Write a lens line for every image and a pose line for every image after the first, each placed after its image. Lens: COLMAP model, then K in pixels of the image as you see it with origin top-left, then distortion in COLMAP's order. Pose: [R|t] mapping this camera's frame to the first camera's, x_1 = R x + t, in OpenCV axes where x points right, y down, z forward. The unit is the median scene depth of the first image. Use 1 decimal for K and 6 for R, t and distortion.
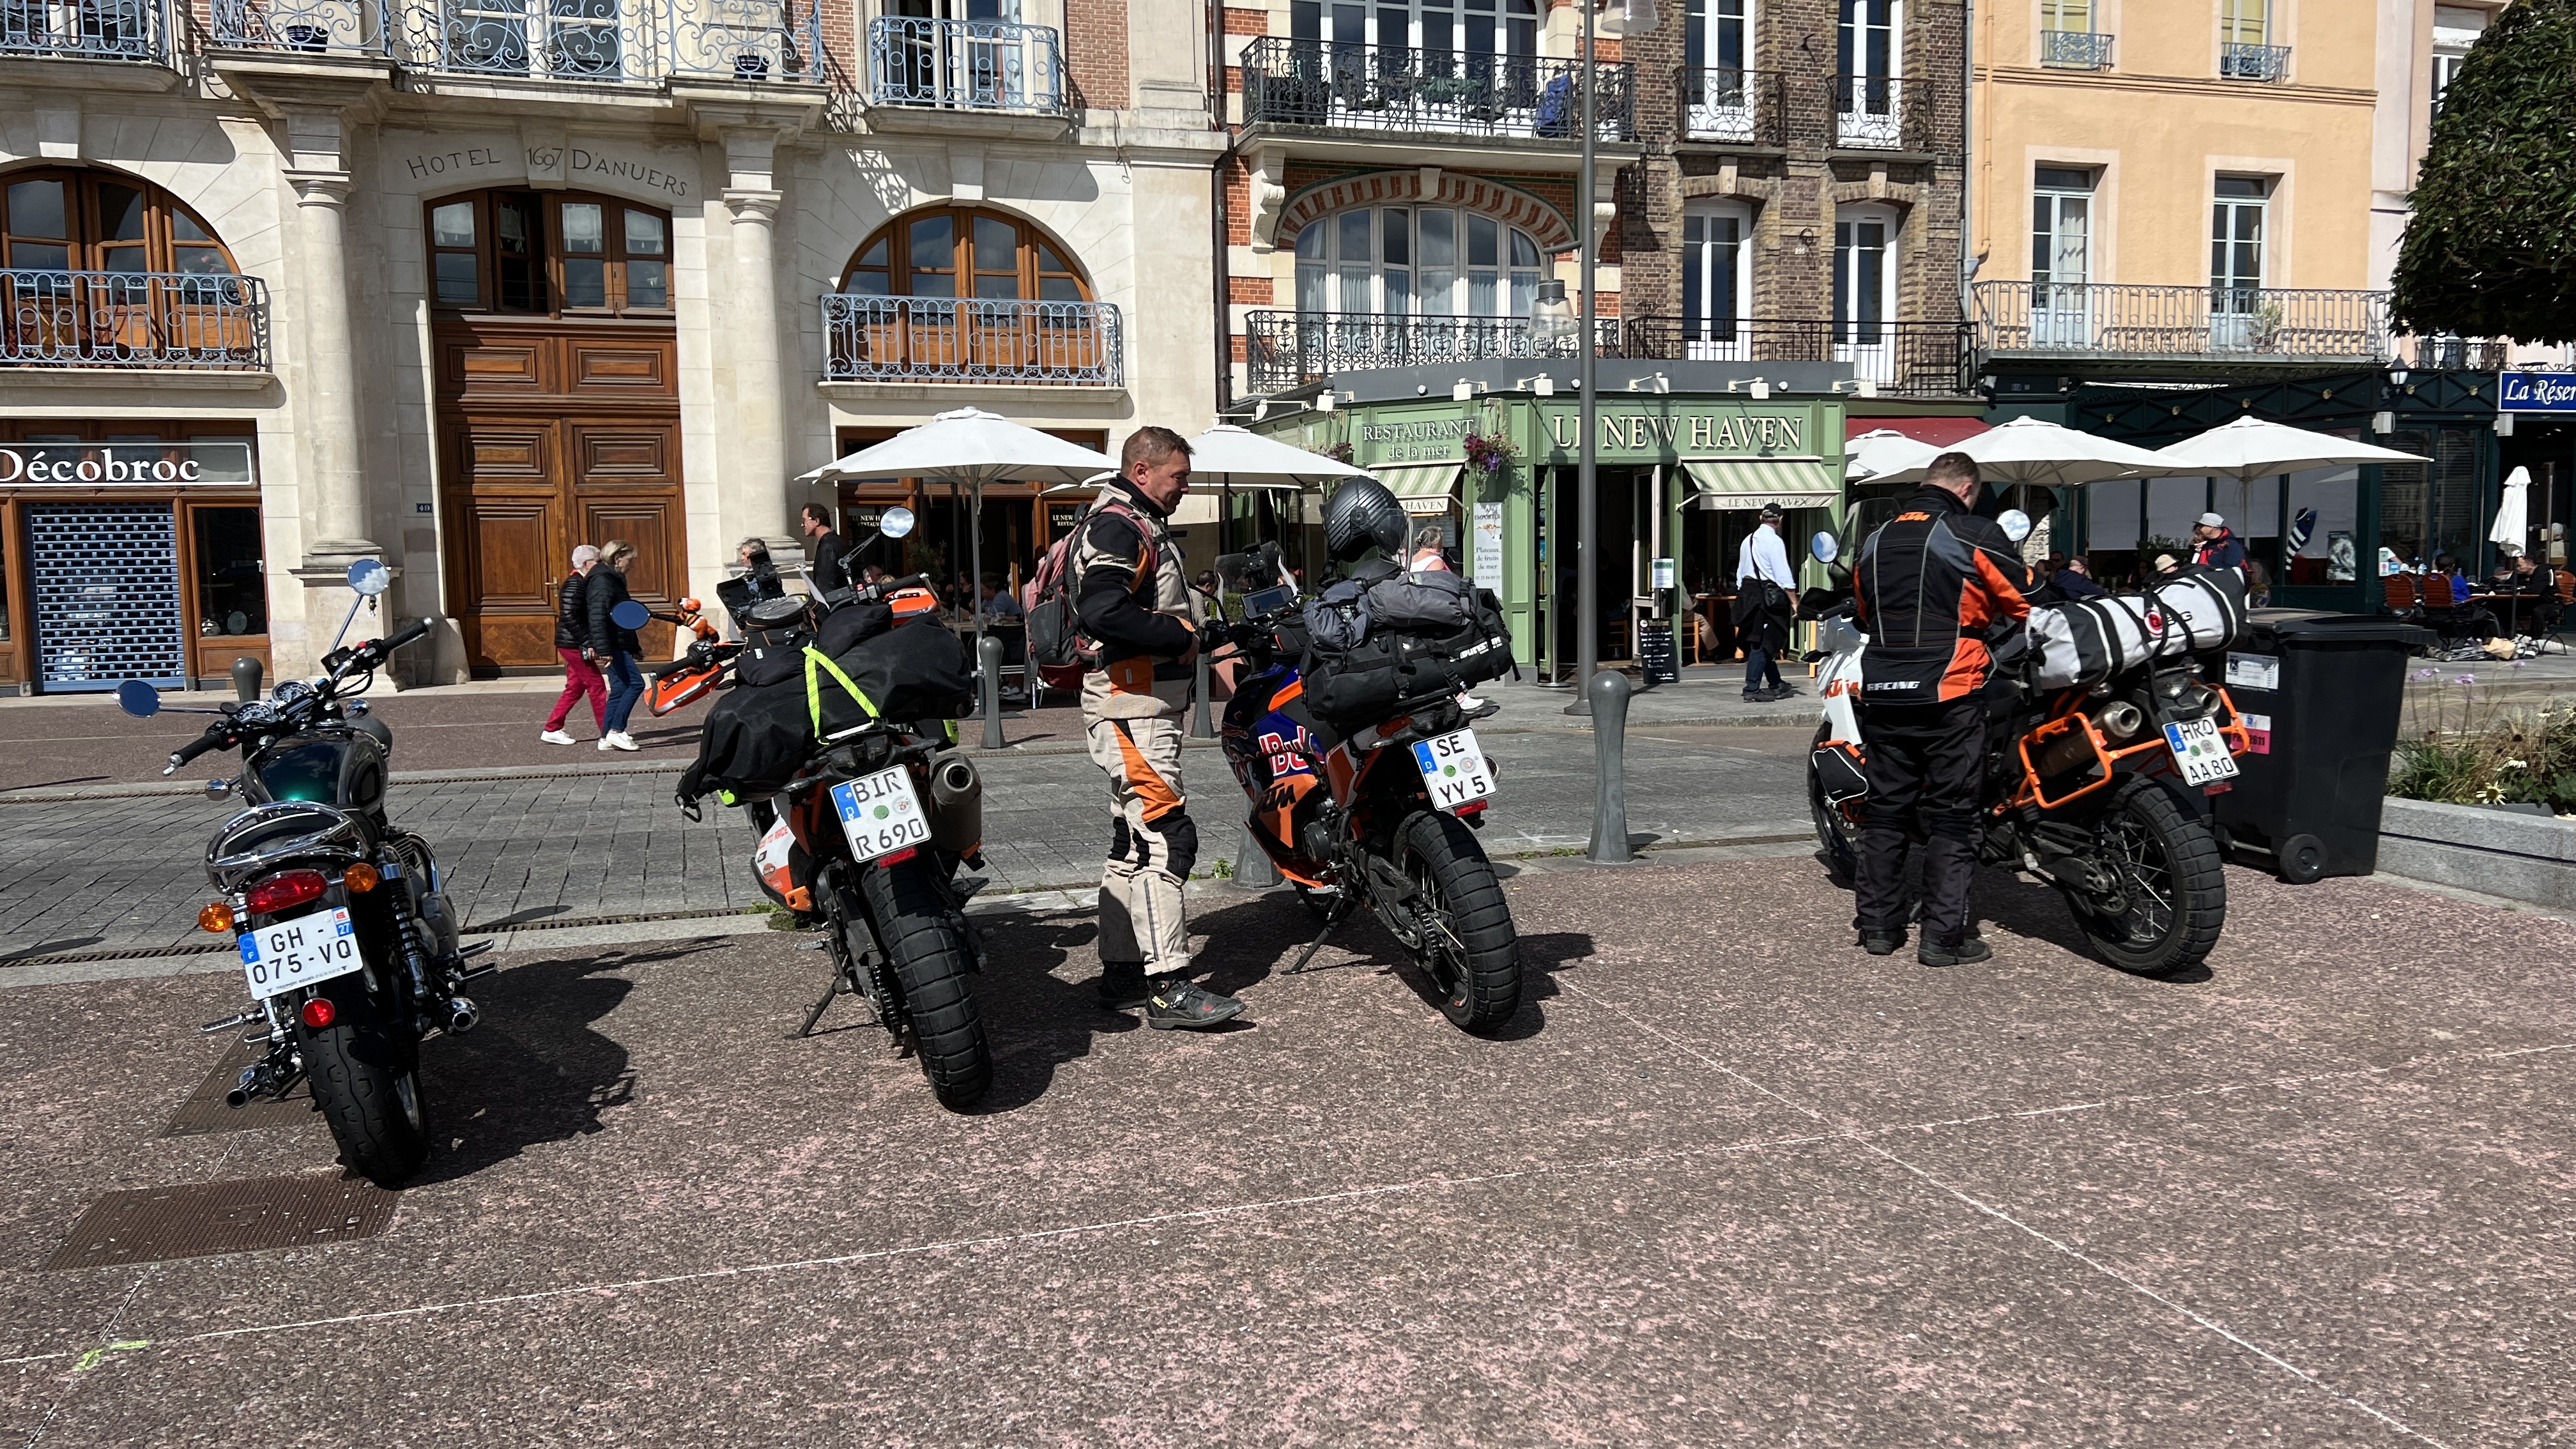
lens RADIAL K [[1982.0, 0, 1288.0], [0, 1982.0, 724.5], [0, 0, 1]] dist [0.055353, -0.070338]
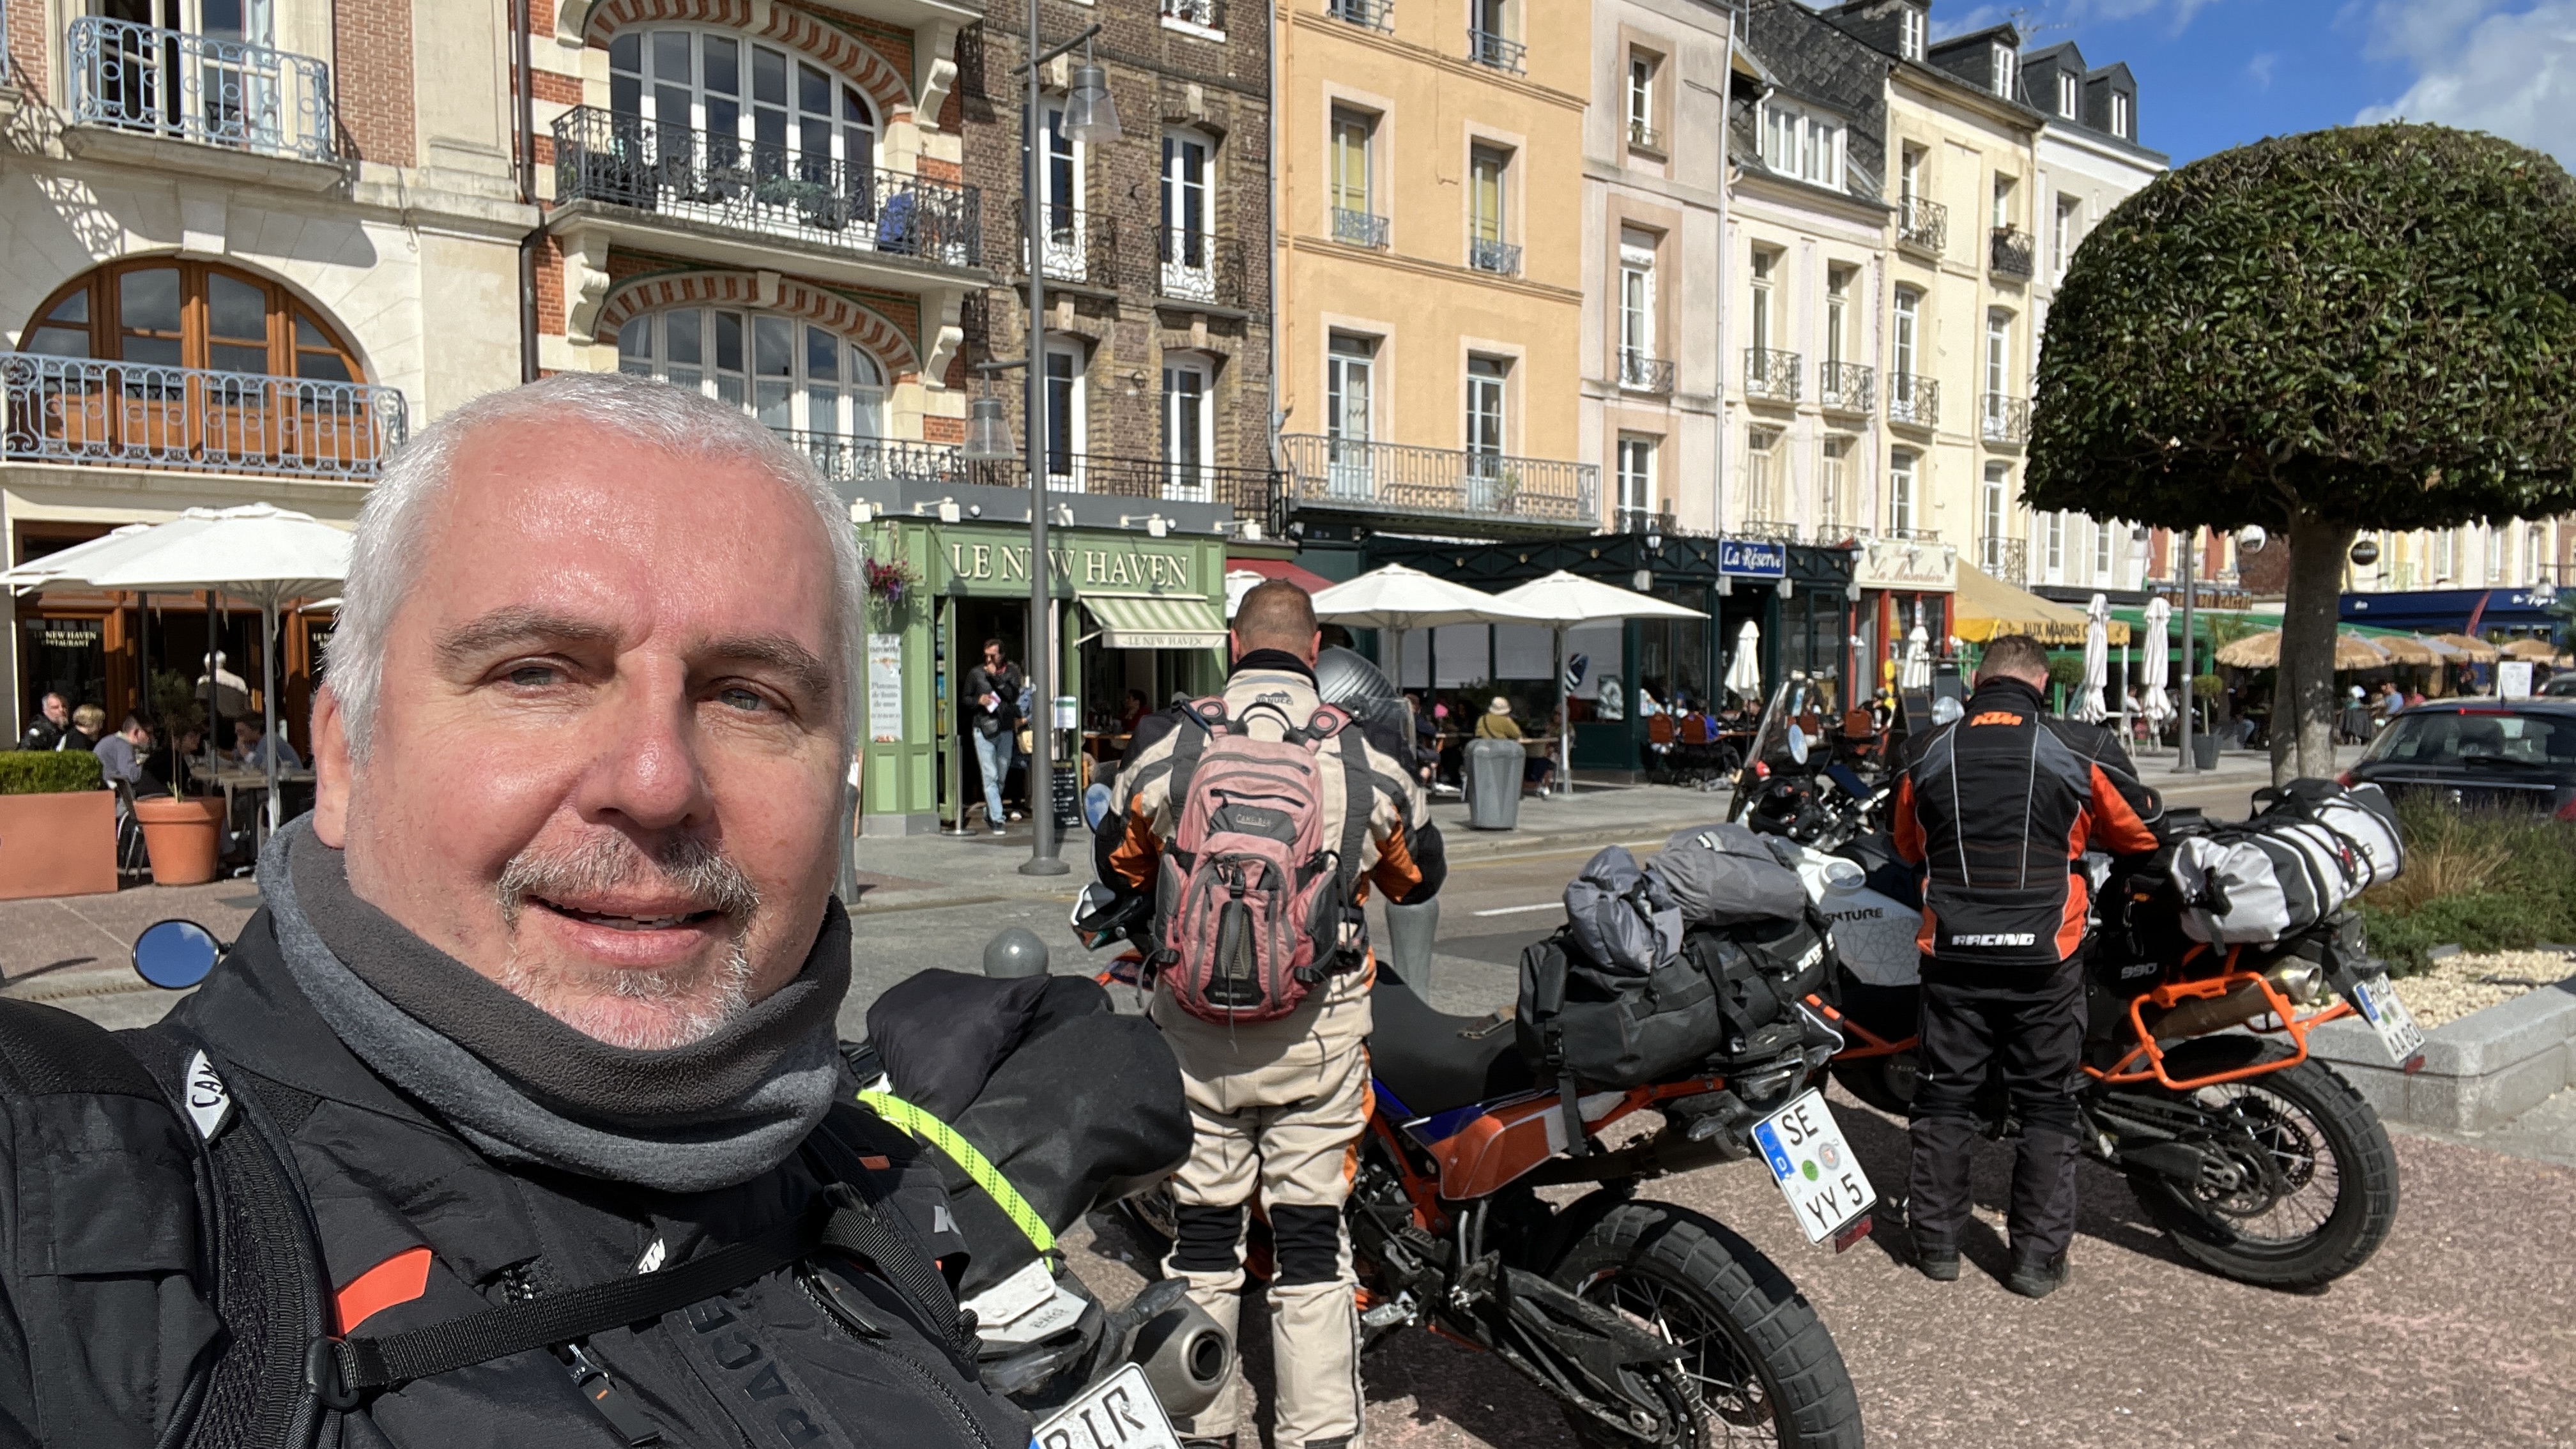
lens RADIAL K [[1859.1, 0, 1280.0], [0, 1859.1, 752.3], [0, 0, 1]] dist [0.072646, -0.089952]
pose [[0.918031, -0.004290, 0.396485, -0.059259], [0.020826, 0.999083, -0.037410, -0.017409], [-0.395961, 0.042601, 0.917279, 0.111795]]
